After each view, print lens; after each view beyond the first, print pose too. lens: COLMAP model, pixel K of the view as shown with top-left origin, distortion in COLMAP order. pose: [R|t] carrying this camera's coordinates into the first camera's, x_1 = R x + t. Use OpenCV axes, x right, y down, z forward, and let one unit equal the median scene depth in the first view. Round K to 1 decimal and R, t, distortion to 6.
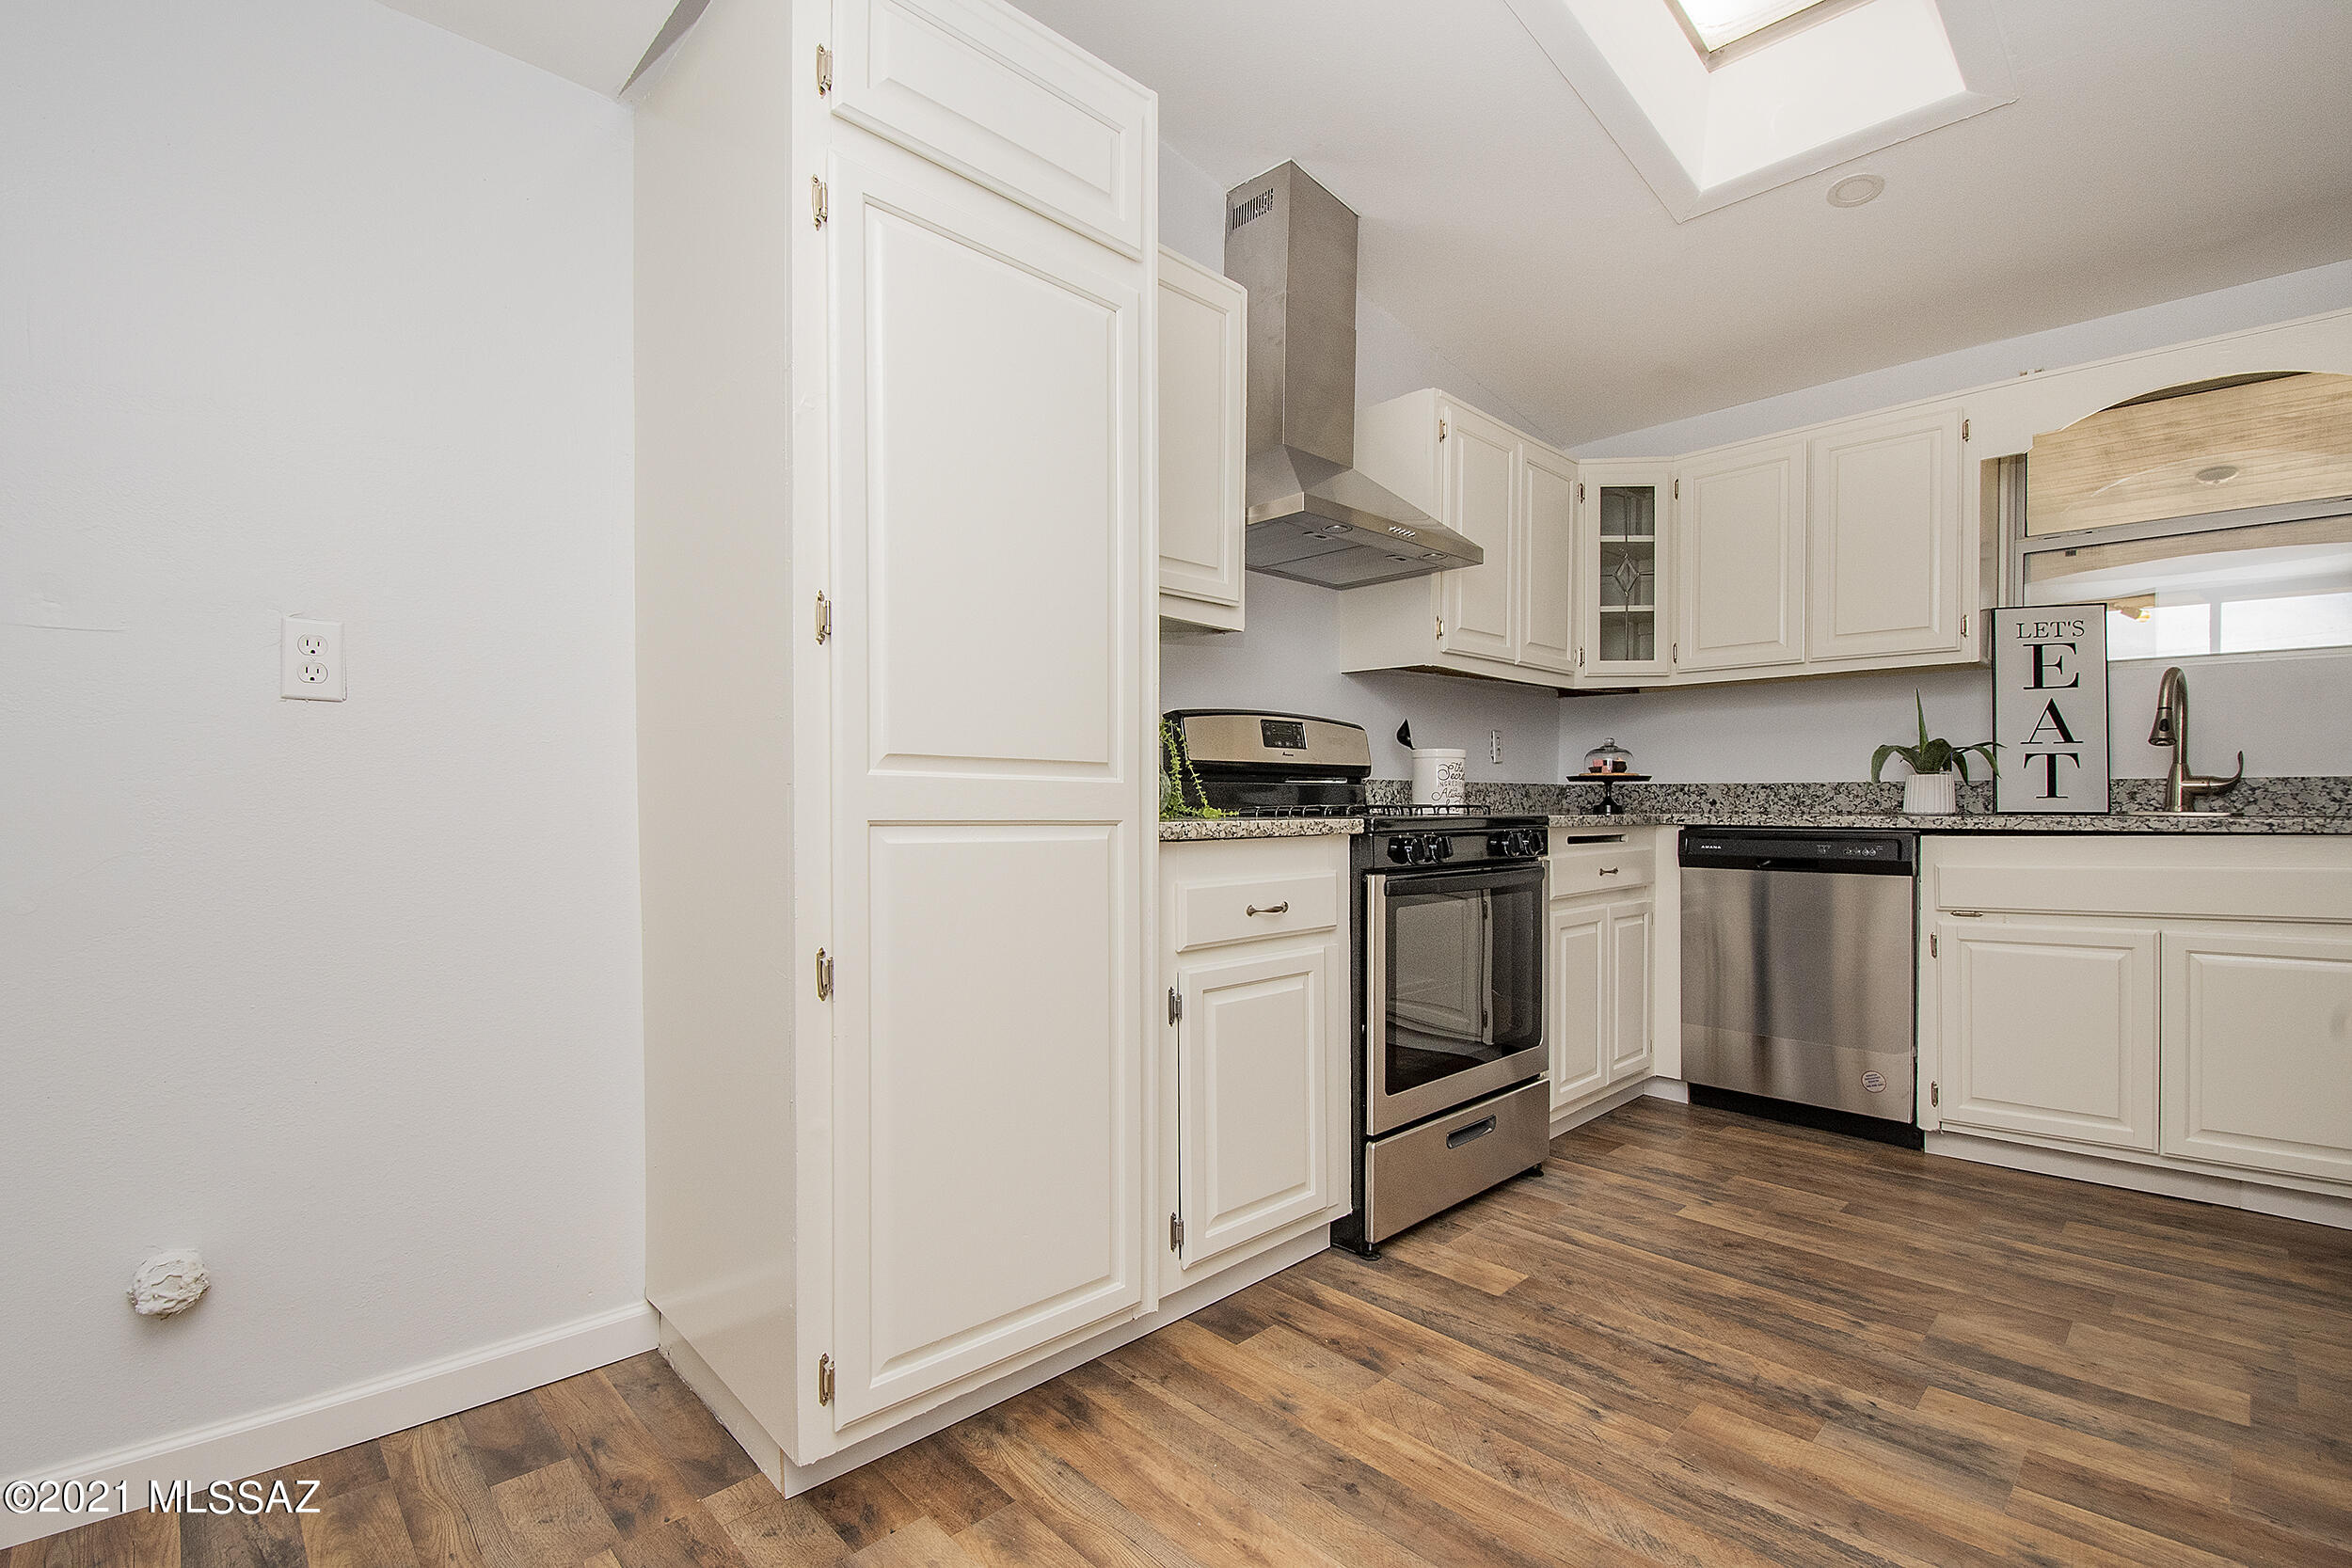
lens RADIAL K [[1053.4, 0, 1179.7], [0, 1053.4, 820.6], [0, 0, 1]] dist [0.001626, -0.013099]
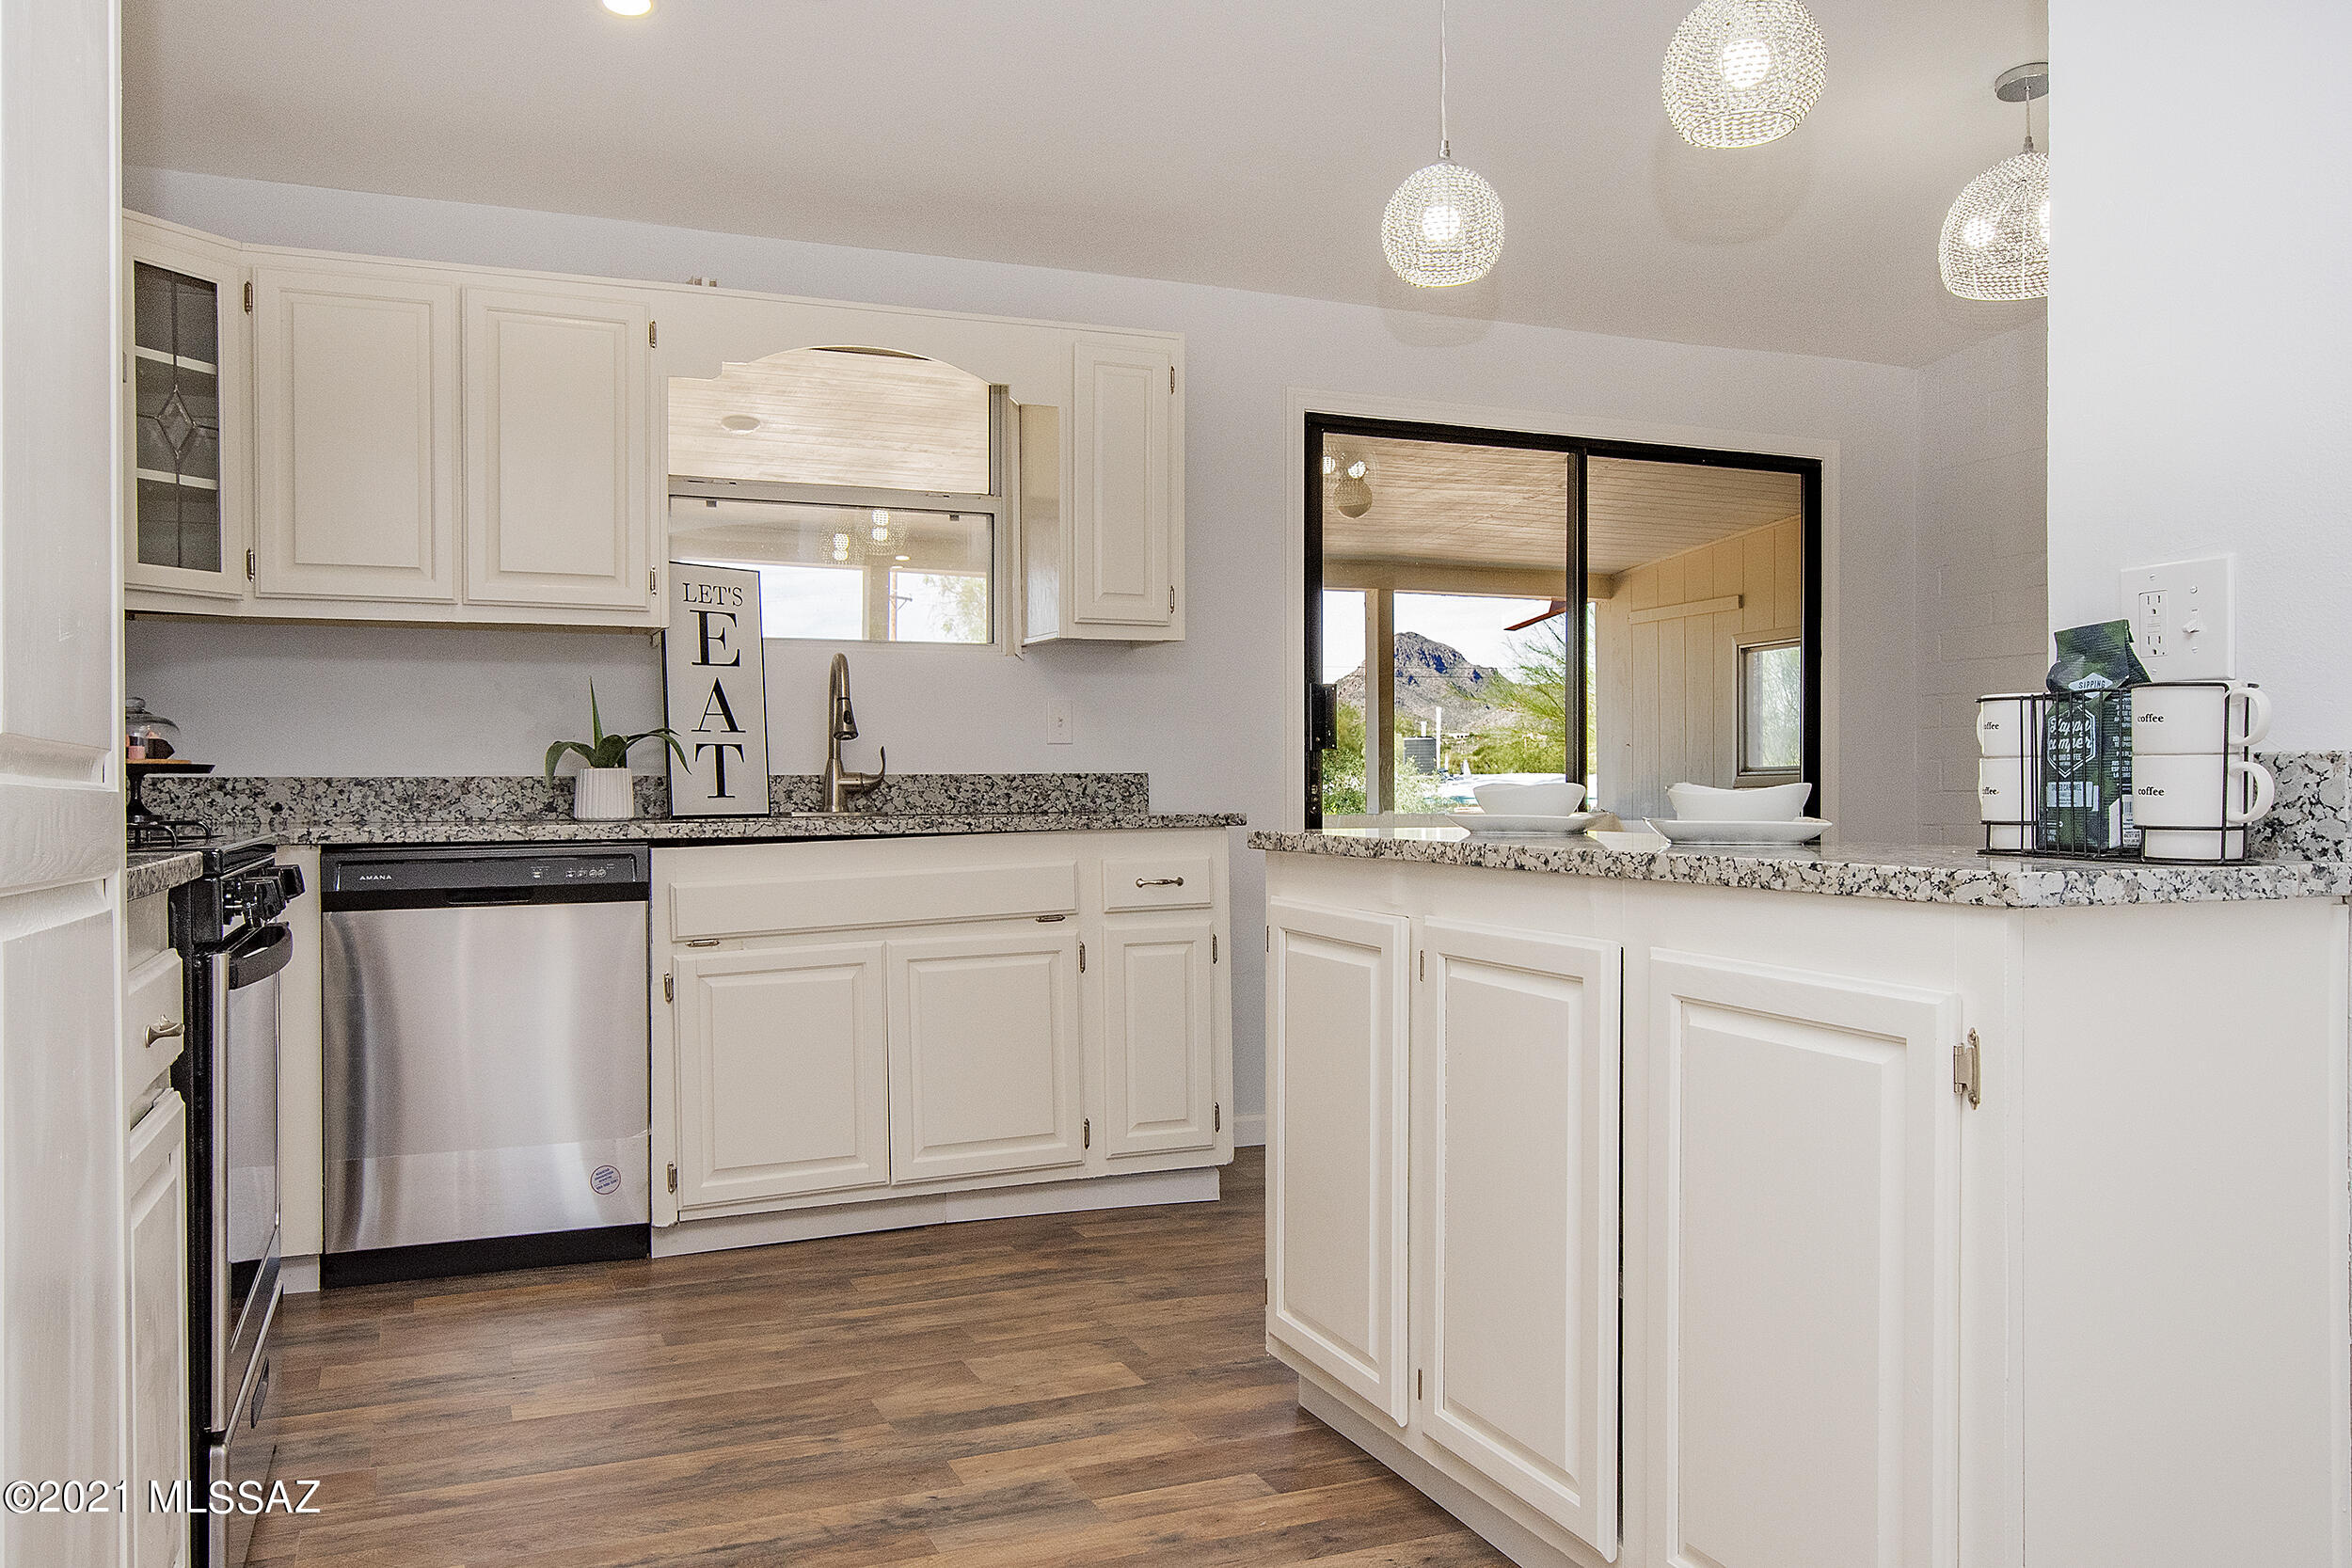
lens RADIAL K [[1812.1, 0, 1176.0], [0, 1812.1, 784.0], [0, 0, 1]] dist [0.046232, 0.002884]
pose [[0.378451, -0.000952, 0.925621, -0.399781], [0.023917, 0.999676, -0.008750, -0.012160], [-0.925312, 0.025450, 0.378351, 0.130880]]
